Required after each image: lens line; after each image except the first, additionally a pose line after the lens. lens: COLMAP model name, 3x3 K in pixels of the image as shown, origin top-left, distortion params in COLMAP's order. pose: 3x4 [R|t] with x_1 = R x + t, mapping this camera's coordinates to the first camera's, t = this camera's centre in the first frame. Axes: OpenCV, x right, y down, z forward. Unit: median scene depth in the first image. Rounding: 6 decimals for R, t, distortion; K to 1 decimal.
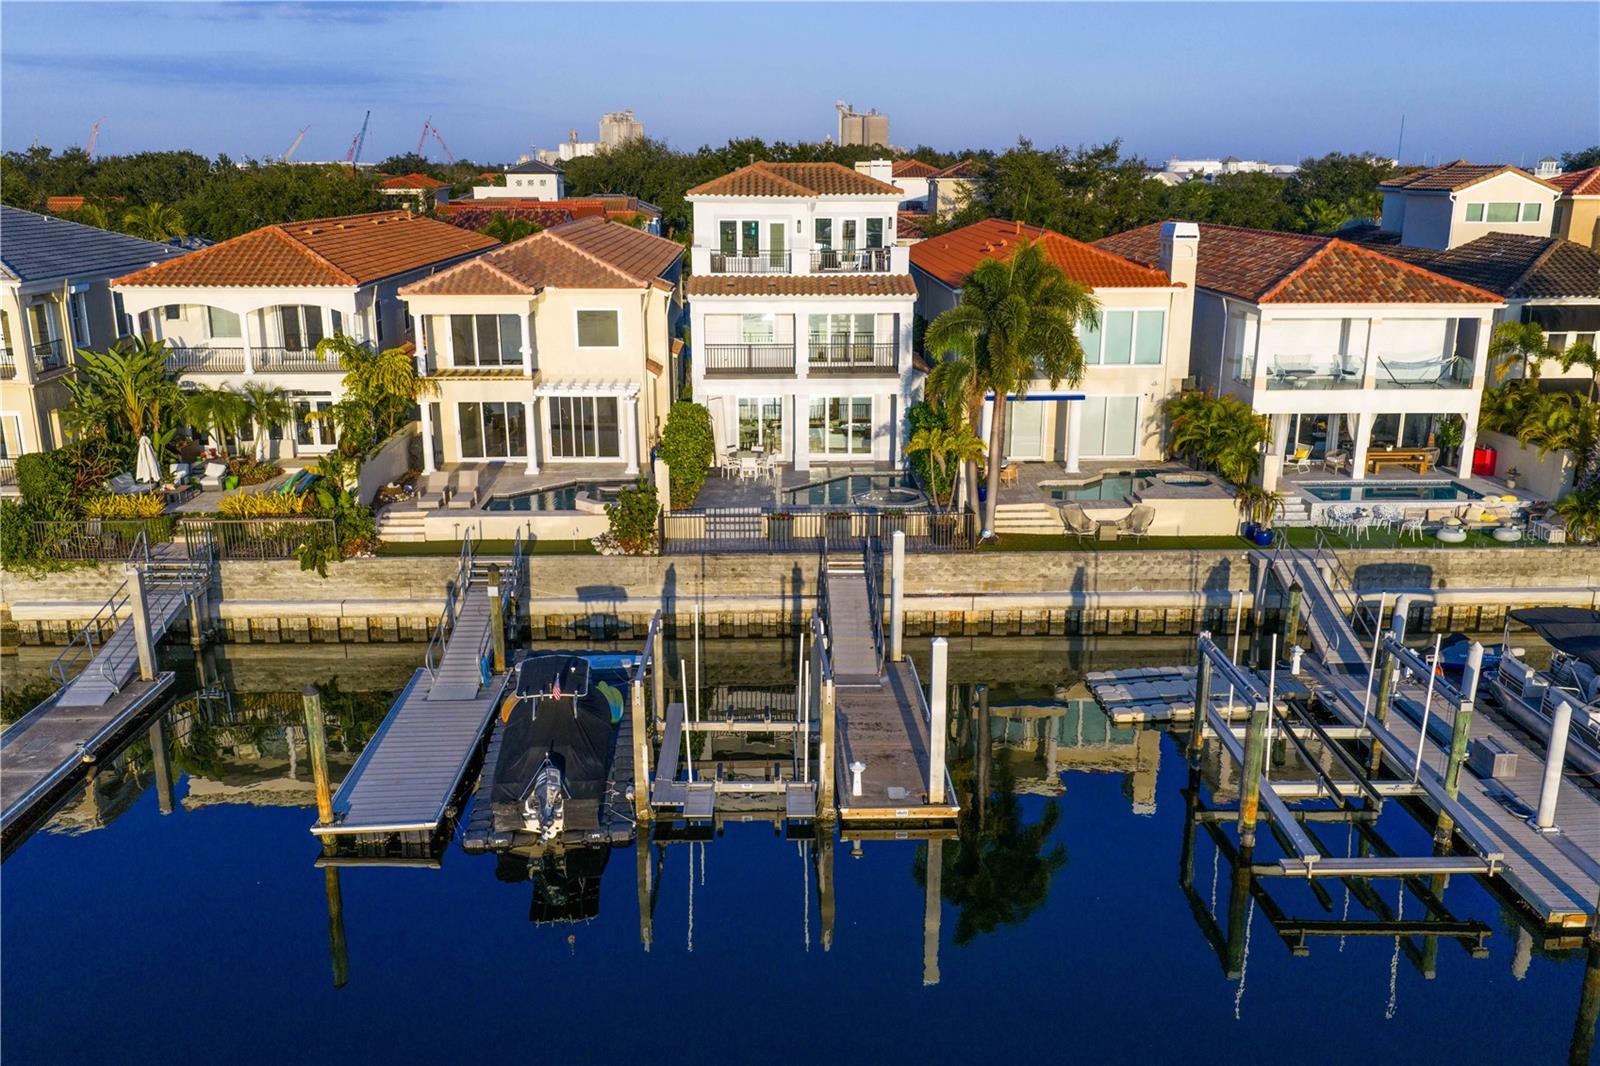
lens RADIAL K [[1329.5, 0, 800.0], [0, 1329.5, 533.0], [0, 0, 1]] dist [0.027860, -0.058369]
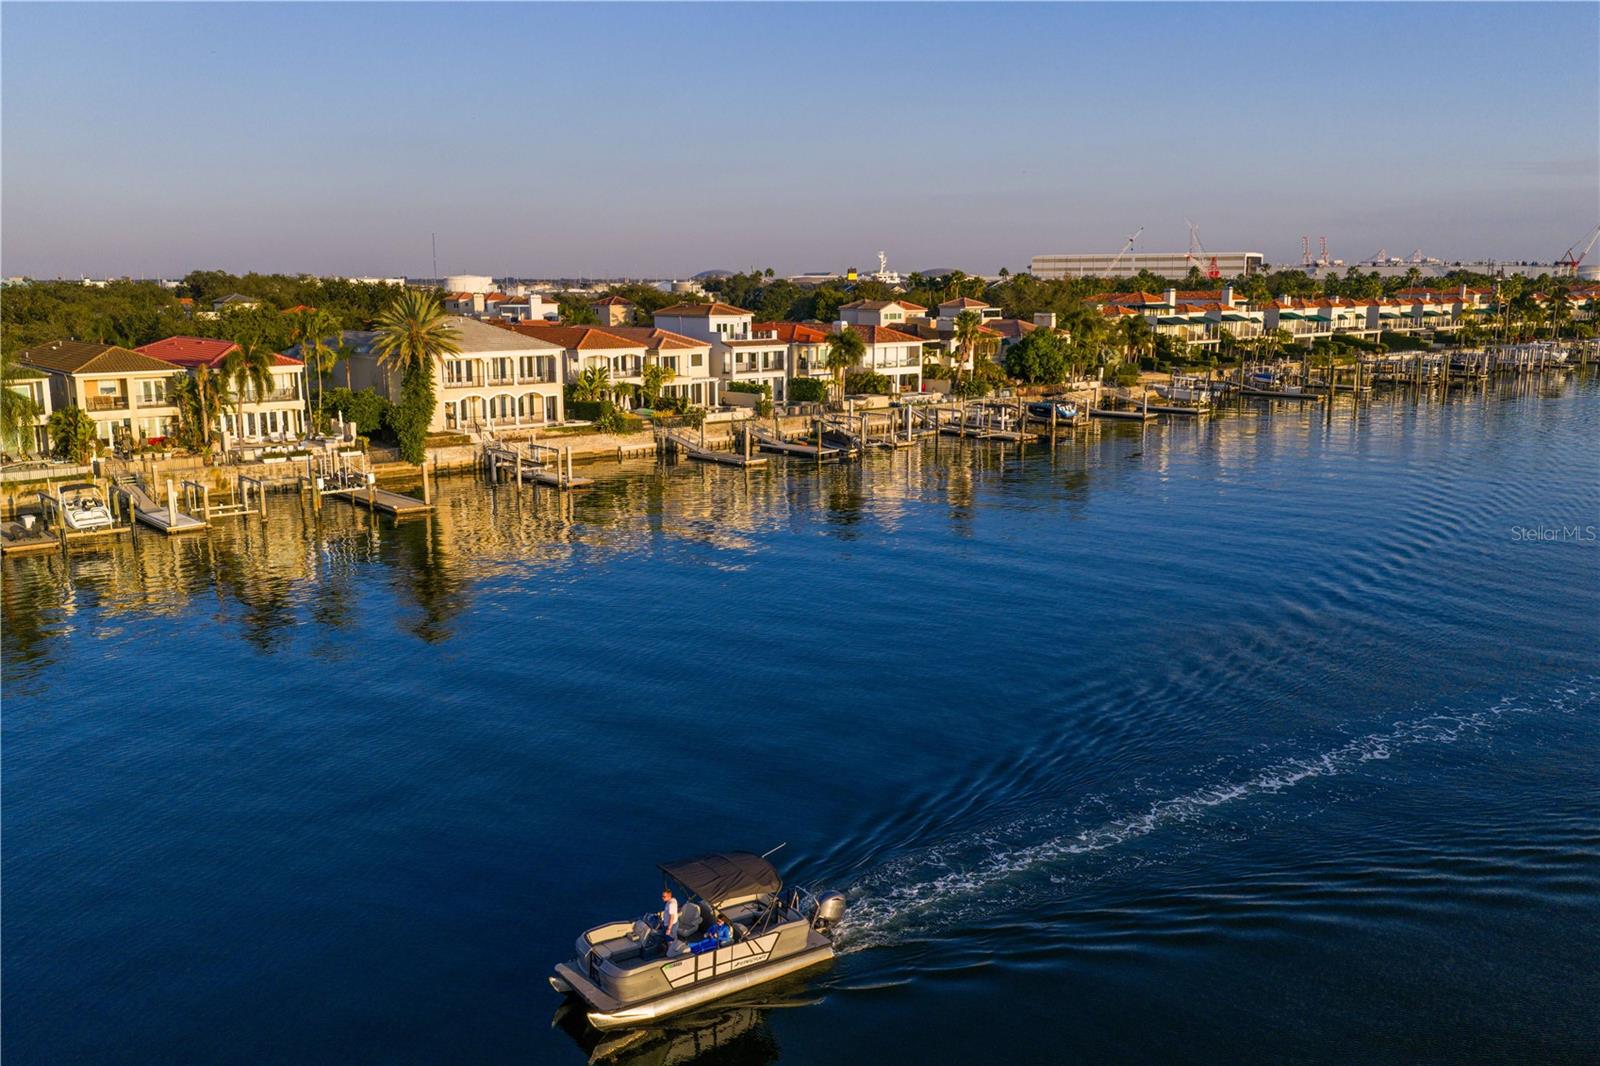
lens RADIAL K [[1329.5, 0, 800.0], [0, 1329.5, 533.0], [0, 0, 1]] dist [0.027860, -0.058369]
pose [[0.775264, -0.118782, 0.620368, -1.876811], [0.167154, 0.985725, -0.020153, 0.327834], [-0.609118, 0.119321, 0.784052, -1.430506]]
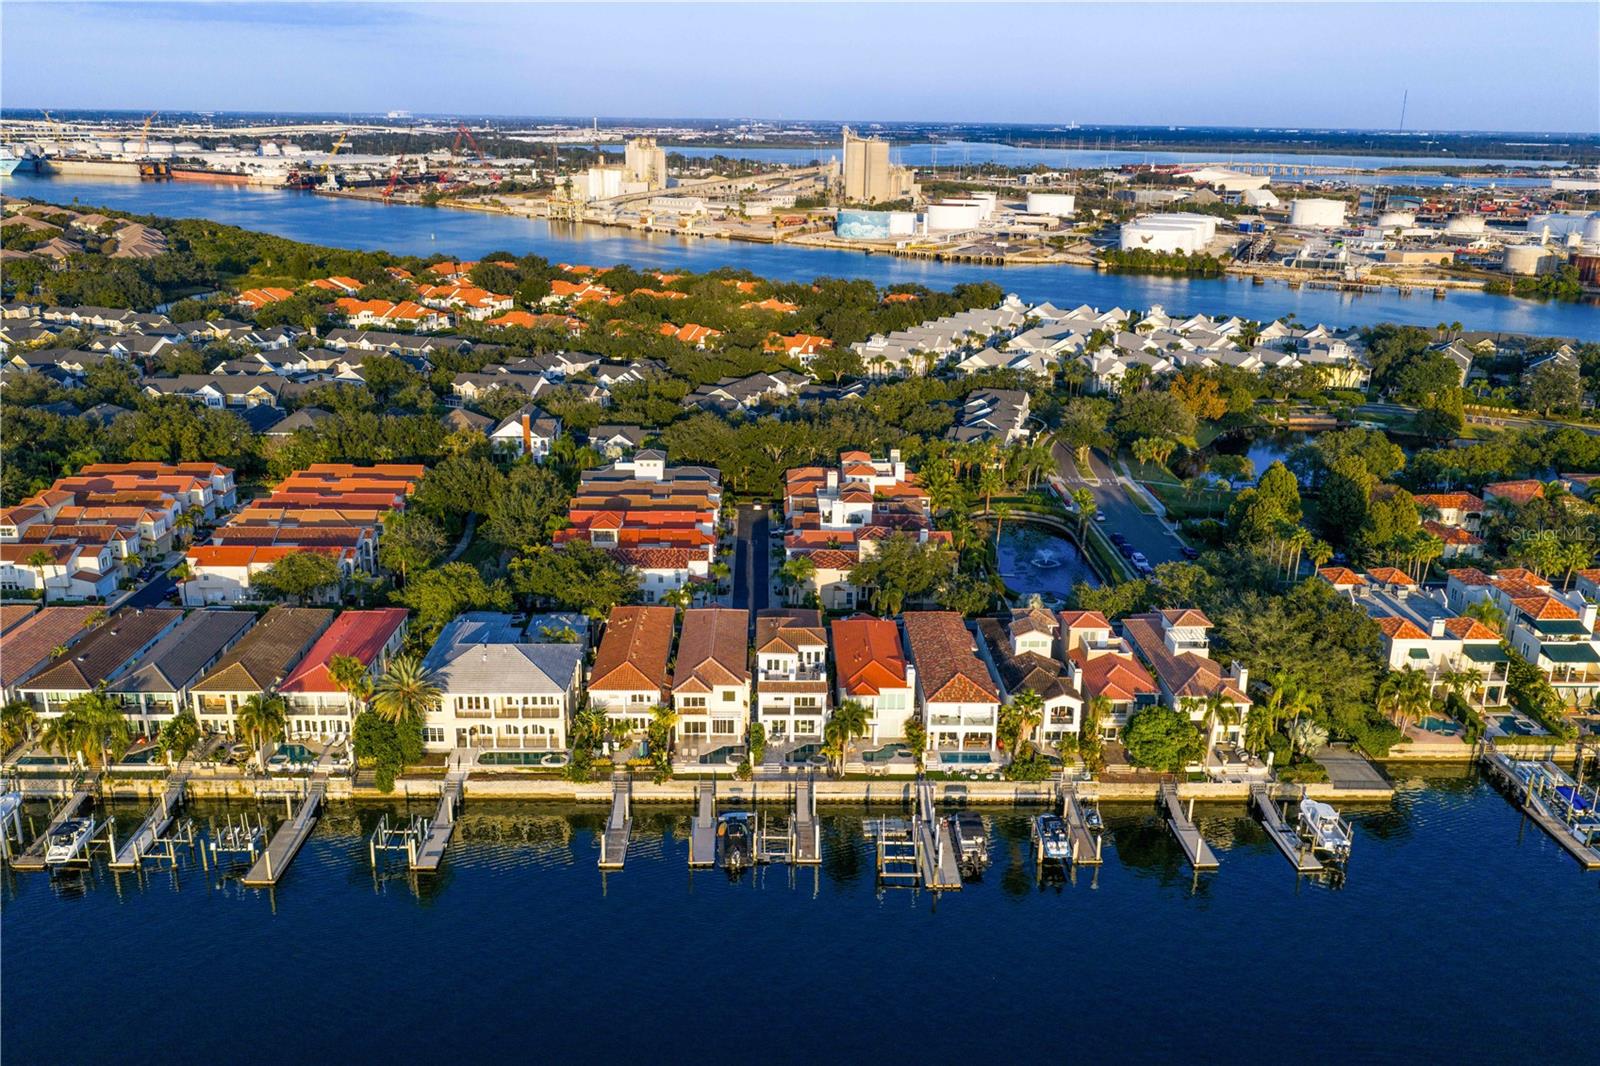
lens RADIAL K [[1329.5, 0, 800.0], [0, 1329.5, 533.0], [0, 0, 1]] dist [0.027860, -0.058369]
pose [[0.999858, 0.016736, -0.001749, 0.018599], [-0.016654, 0.999087, 0.039339, -0.683898], [0.002405, -0.039304, 0.999224, -2.210936]]
